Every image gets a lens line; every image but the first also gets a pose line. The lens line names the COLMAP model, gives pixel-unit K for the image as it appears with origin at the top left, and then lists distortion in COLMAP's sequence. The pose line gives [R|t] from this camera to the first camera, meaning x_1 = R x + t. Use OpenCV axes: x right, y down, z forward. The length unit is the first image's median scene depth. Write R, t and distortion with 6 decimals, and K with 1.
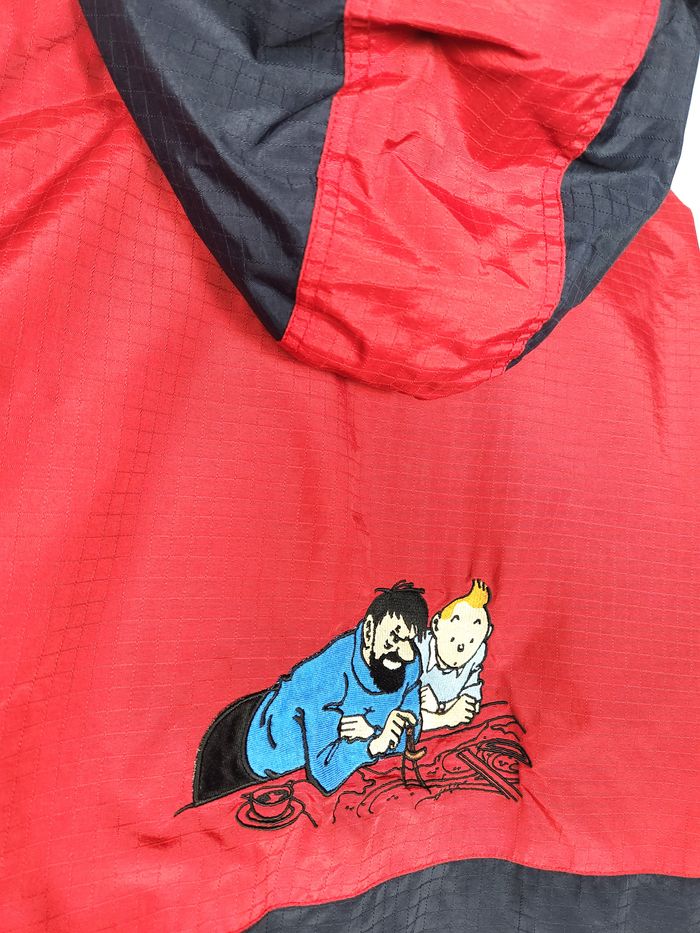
lens RADIAL K [[643.3, 0, 350.0], [0, 643.3, 466.5], [0, 0, 1]] dist [0.002087, -0.000836]
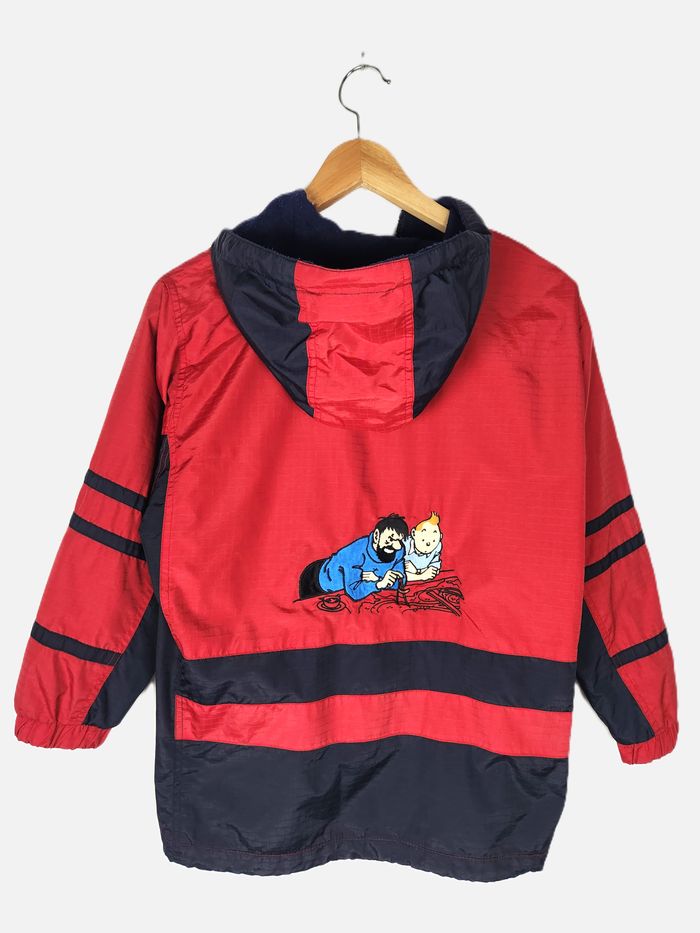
lens RADIAL K [[643.3, 0, 350.0], [0, 643.3, 466.5], [0, 0, 1]] dist [0.002087, -0.000836]
pose [[0.916412, -0.062859, -0.395270, 0.838823], [0.099681, 0.992316, 0.073299, -0.156463], [0.387625, -0.106573, 0.915636, -1.051778]]
